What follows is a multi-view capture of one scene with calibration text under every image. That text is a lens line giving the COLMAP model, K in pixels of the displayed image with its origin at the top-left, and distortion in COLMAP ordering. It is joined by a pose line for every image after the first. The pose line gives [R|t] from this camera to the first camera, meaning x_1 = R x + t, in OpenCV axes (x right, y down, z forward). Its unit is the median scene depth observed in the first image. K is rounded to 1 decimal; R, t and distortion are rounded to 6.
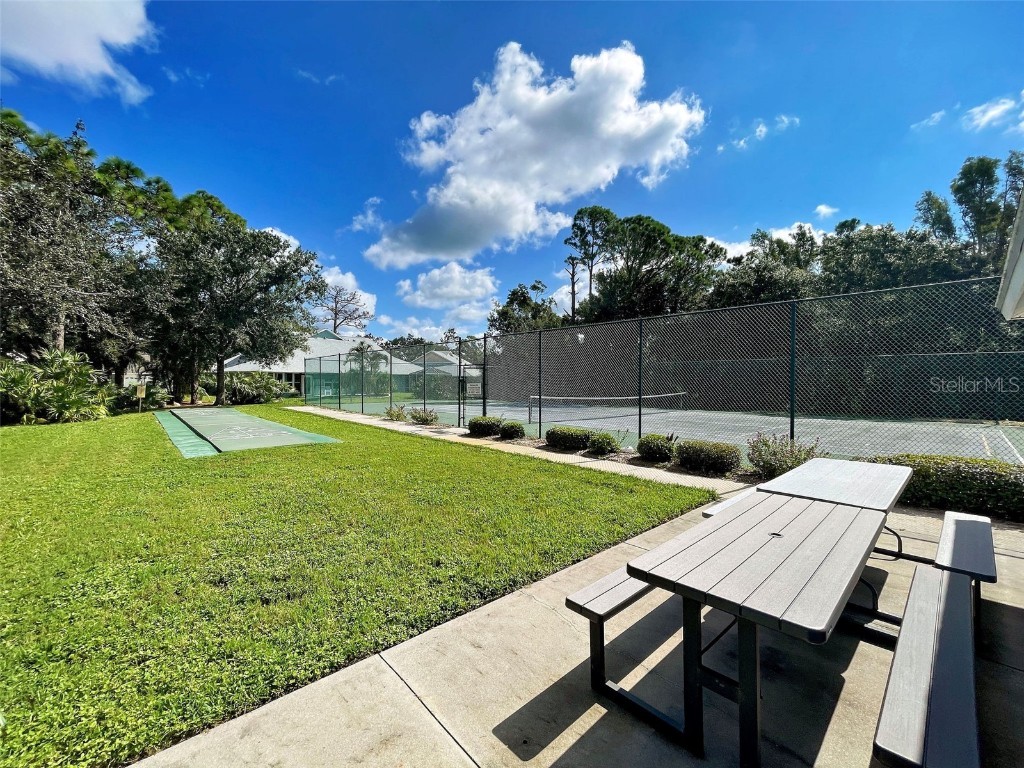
lens RADIAL K [[425.5, 0, 512.0], [0, 425.5, 384.0], [0, 0, 1]] dist [-0.003499, -0.000291]
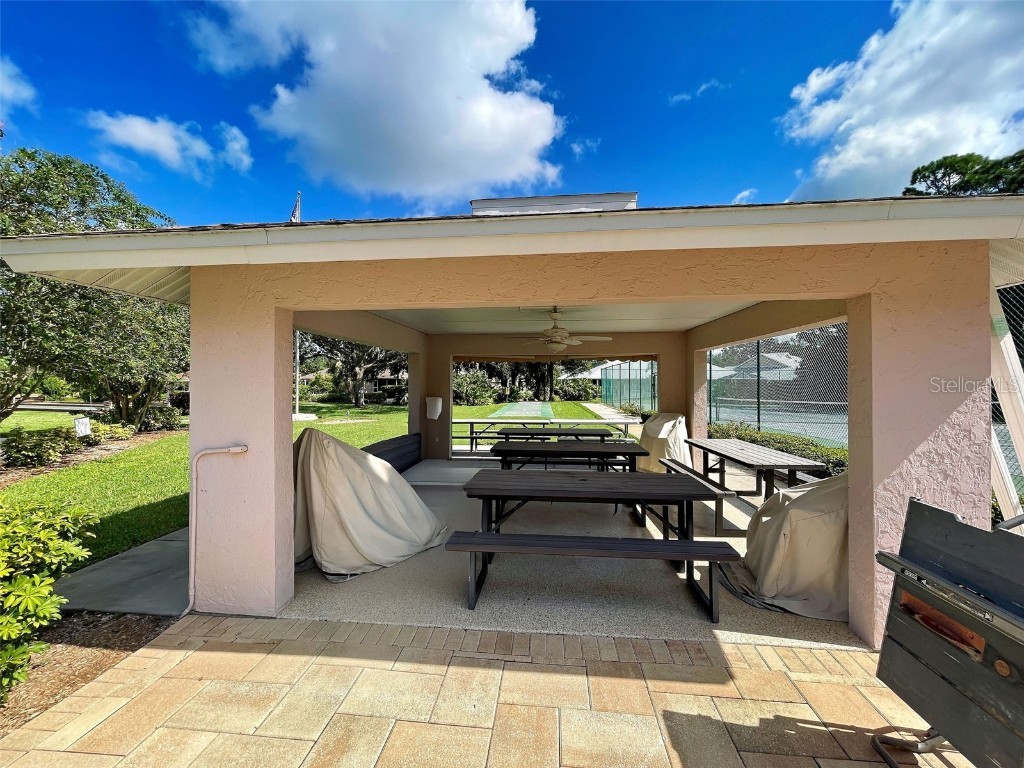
lens RADIAL K [[425.5, 0, 512.0], [0, 425.5, 384.0], [0, 0, 1]] dist [-0.003499, -0.000291]
pose [[0.670220, -0.001221, -0.742161, 0.306332], [-0.008490, 0.999921, -0.009312, 0.003227], [0.742114, 0.012542, 0.670157, -0.121193]]
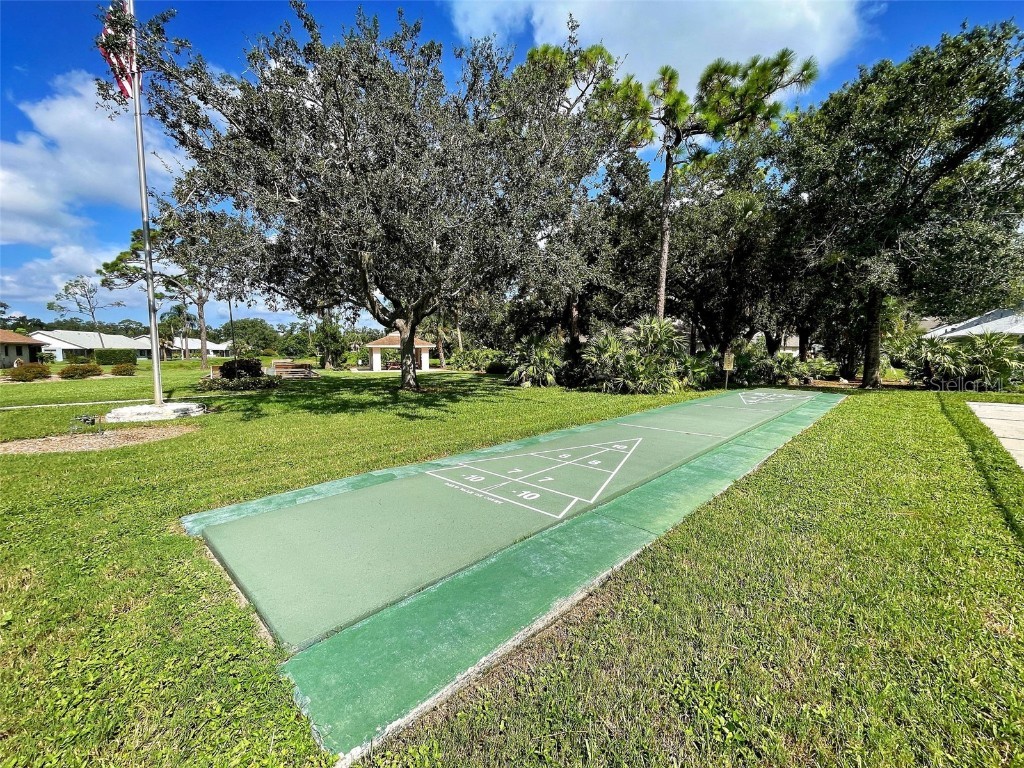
lens RADIAL K [[425.5, 0, 512.0], [0, 425.5, 384.0], [0, 0, 1]] dist [-0.003499, -0.000291]
pose [[0.055810, 0.080505, -0.995191, -0.067889], [-0.006616, 0.996752, 0.080260, -0.002829], [0.998419, 0.002105, 0.056162, 0.352157]]
